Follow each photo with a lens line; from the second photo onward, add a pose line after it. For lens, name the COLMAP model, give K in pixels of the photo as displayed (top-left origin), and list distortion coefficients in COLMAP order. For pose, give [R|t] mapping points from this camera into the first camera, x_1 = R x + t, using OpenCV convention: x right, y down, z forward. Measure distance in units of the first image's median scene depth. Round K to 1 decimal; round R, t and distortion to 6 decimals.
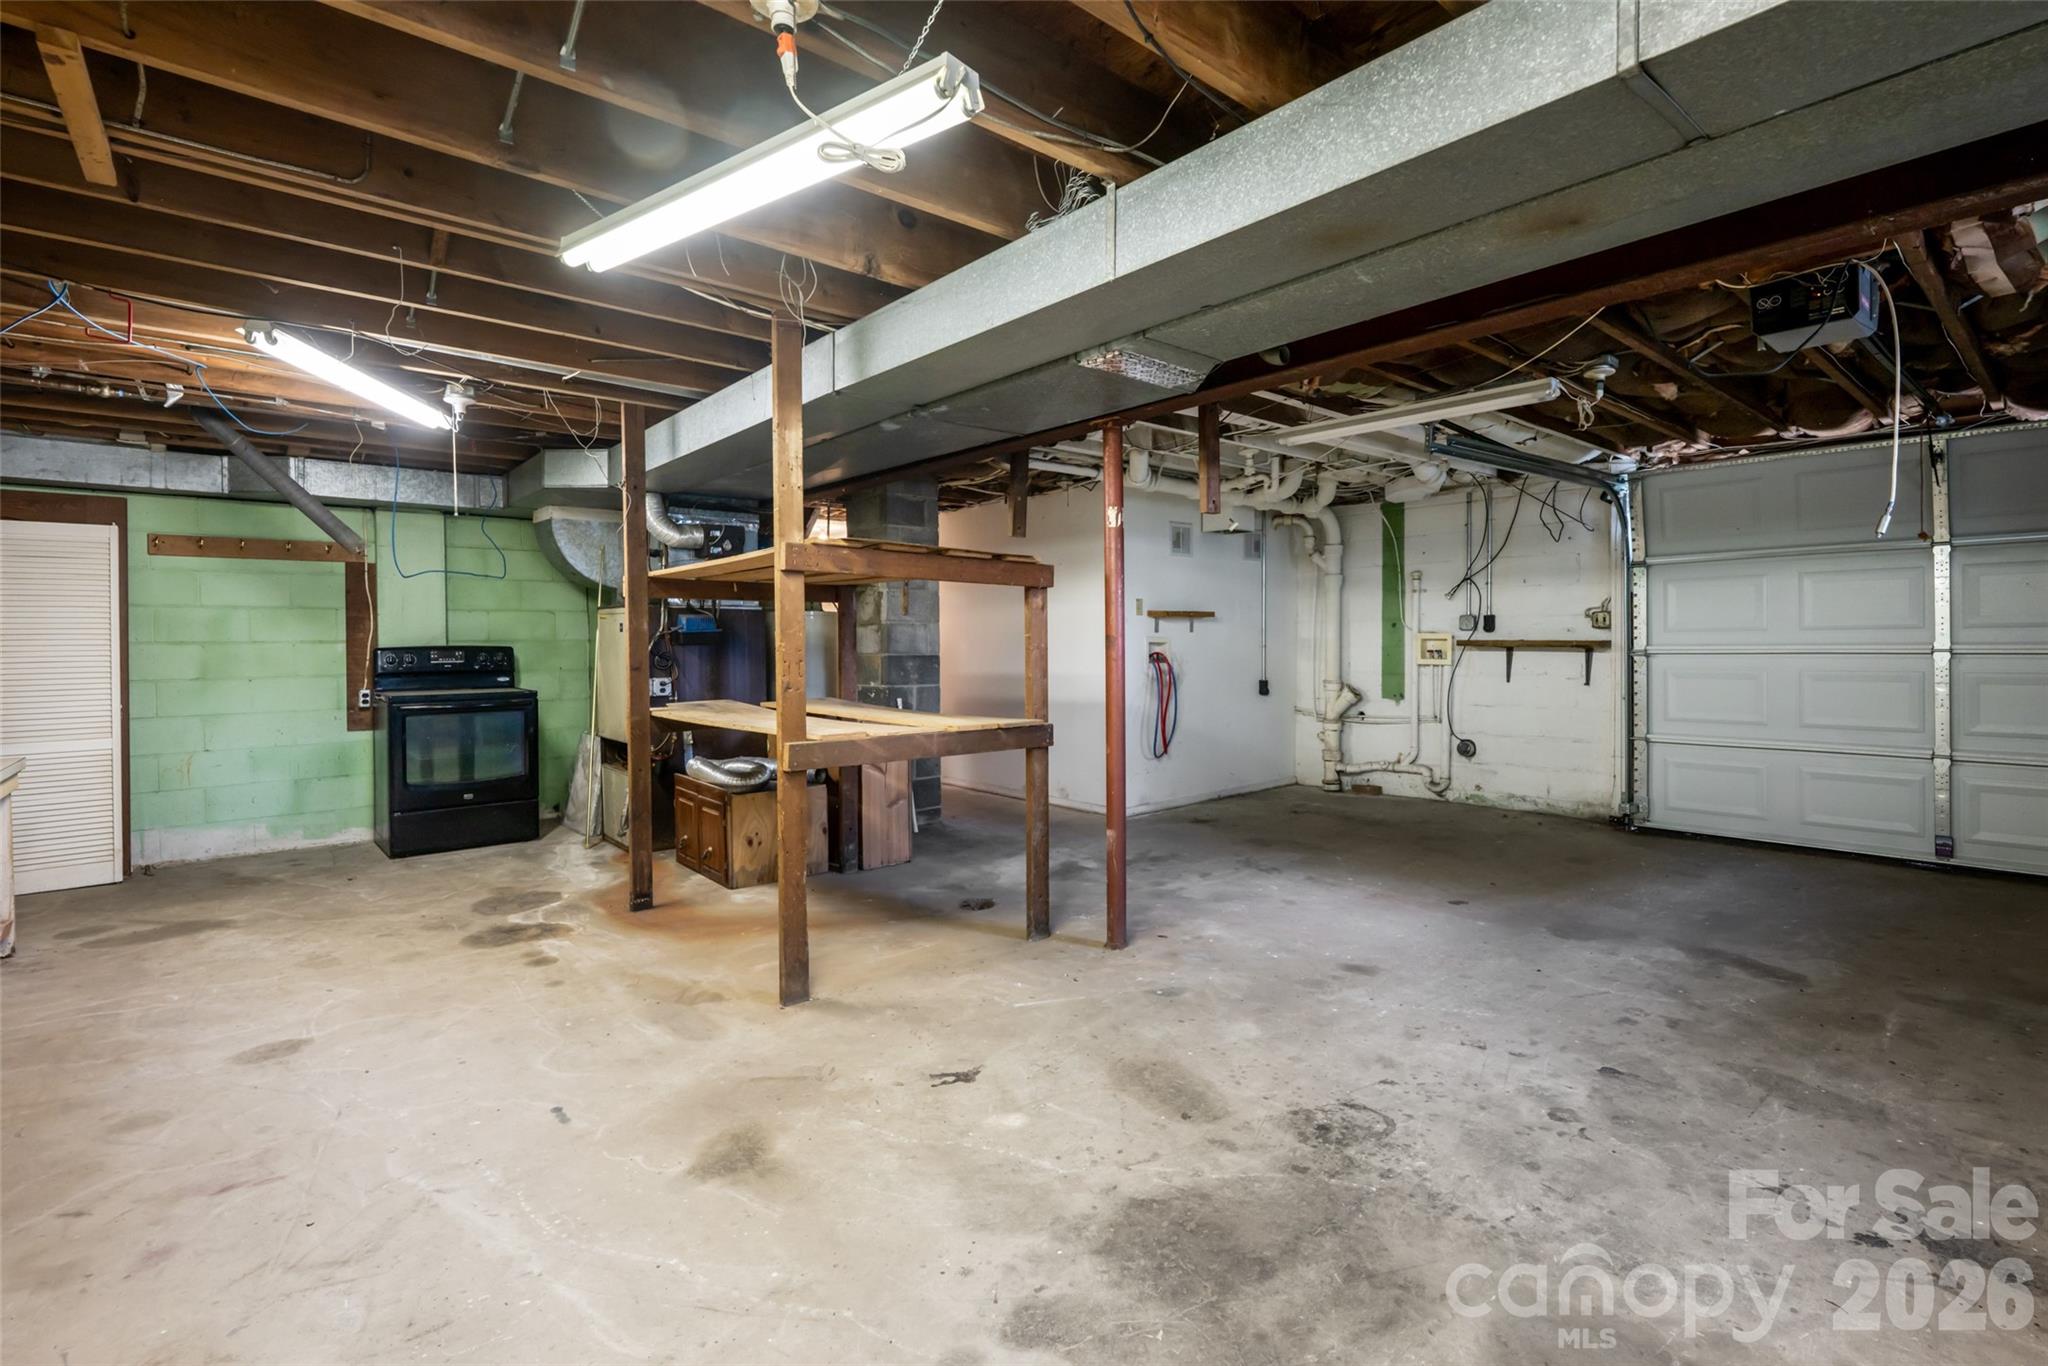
lens RADIAL K [[918.8, 0, 1011.8], [0, 918.8, 644.6], [0, 0, 1]] dist [0.001480, 0.000484]
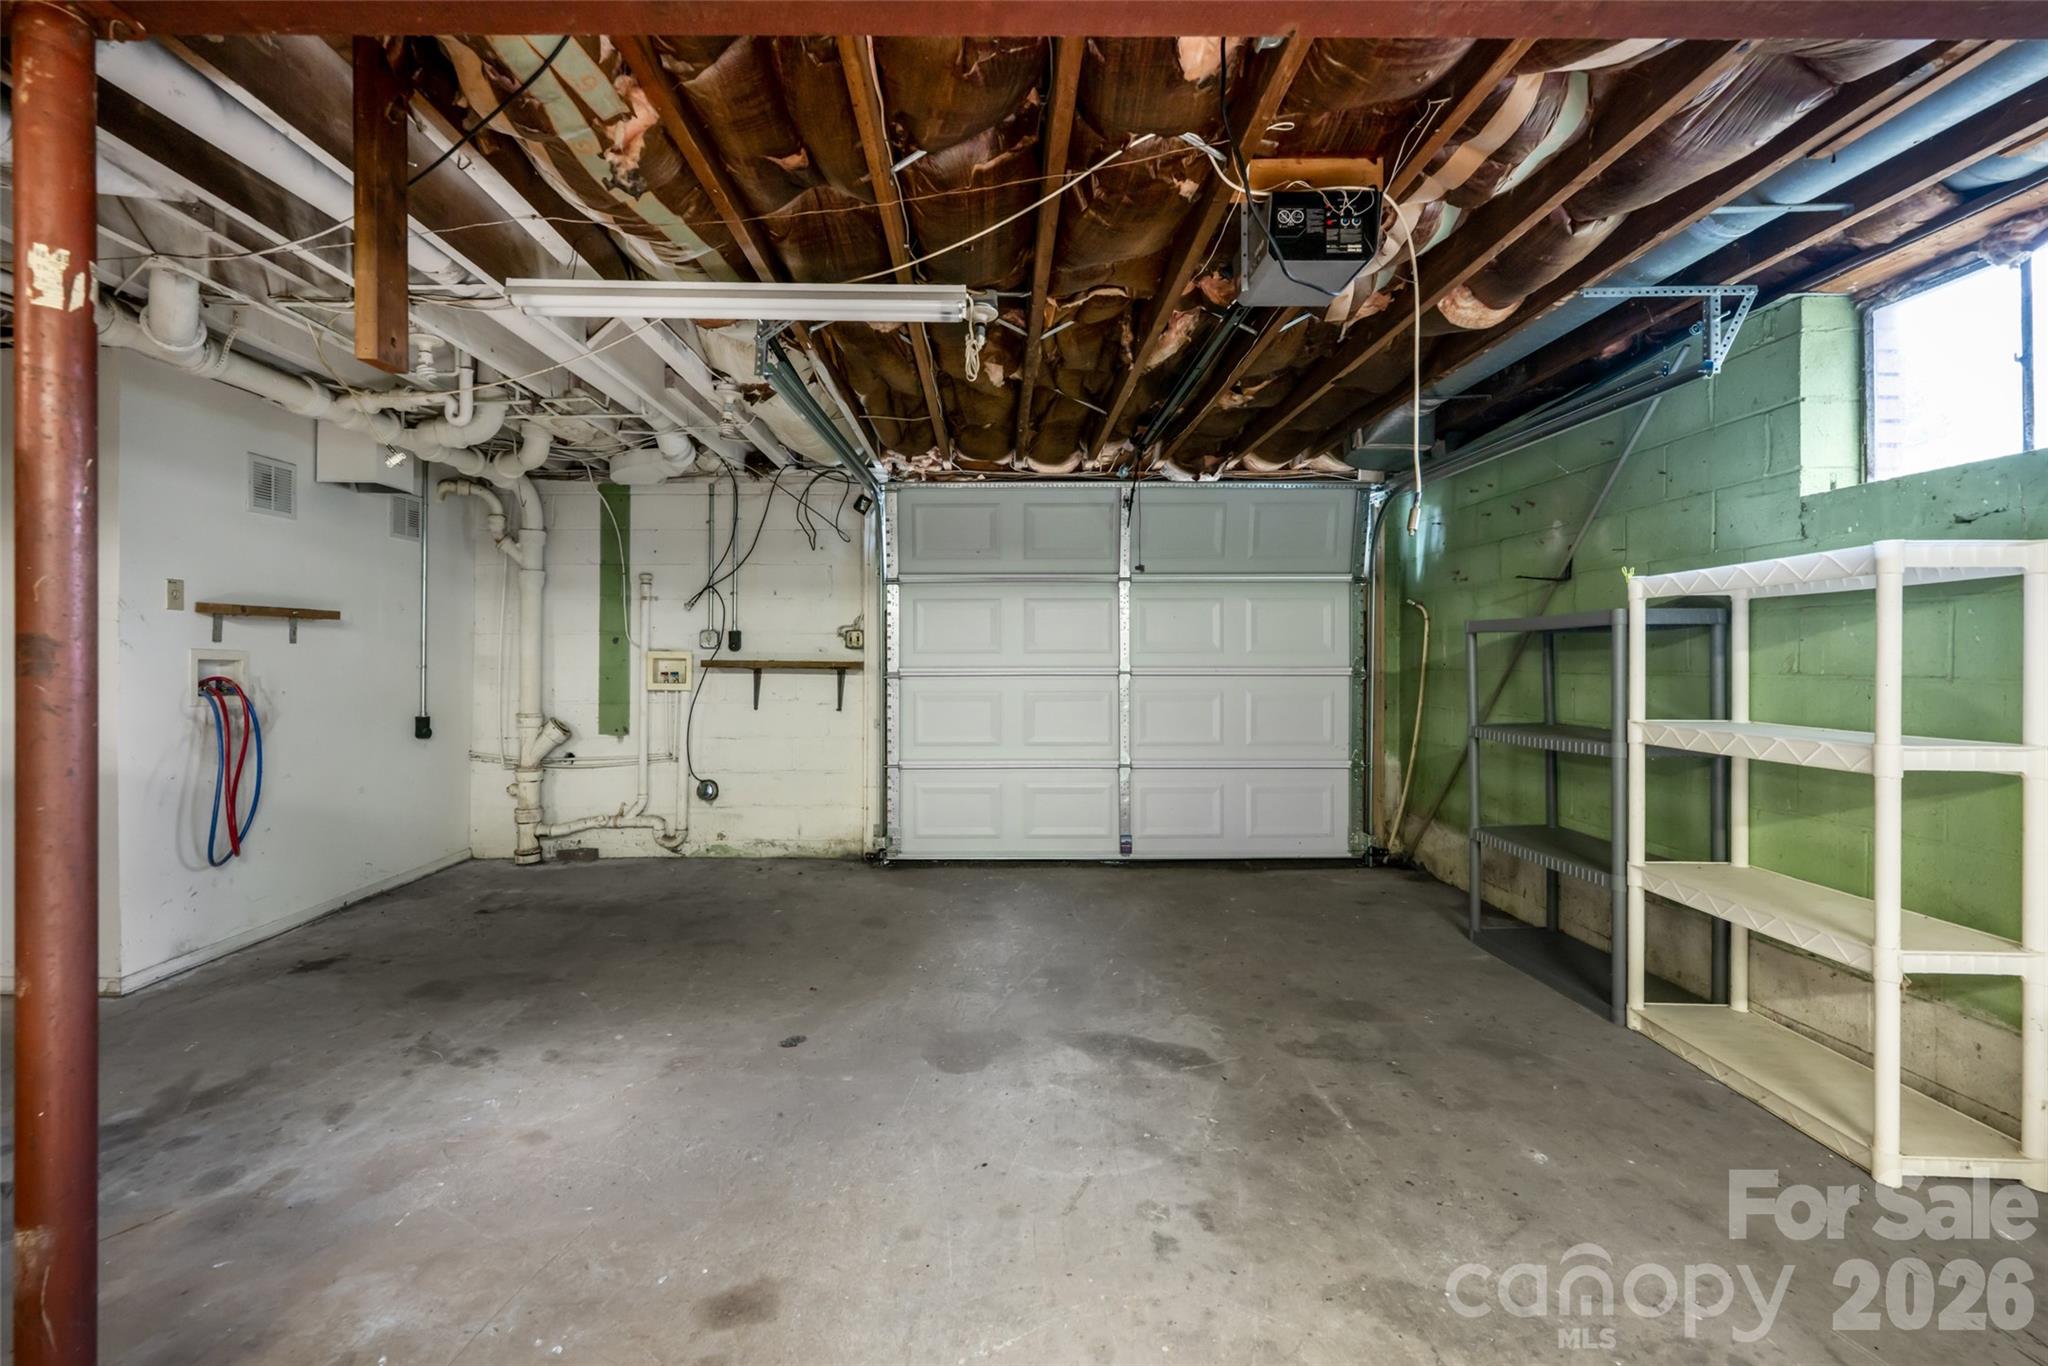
lens RADIAL K [[912.6, 0, 1021.6], [0, 912.6, 661.4], [0, 0, 1]] dist [0.002024, -0.000607]
pose [[0.636779, 0.007314, 0.771012, 0.043481], [-0.004355, 0.999973, -0.005889, -0.000090], [-0.771034, 0.000392, 0.636793, 0.285897]]
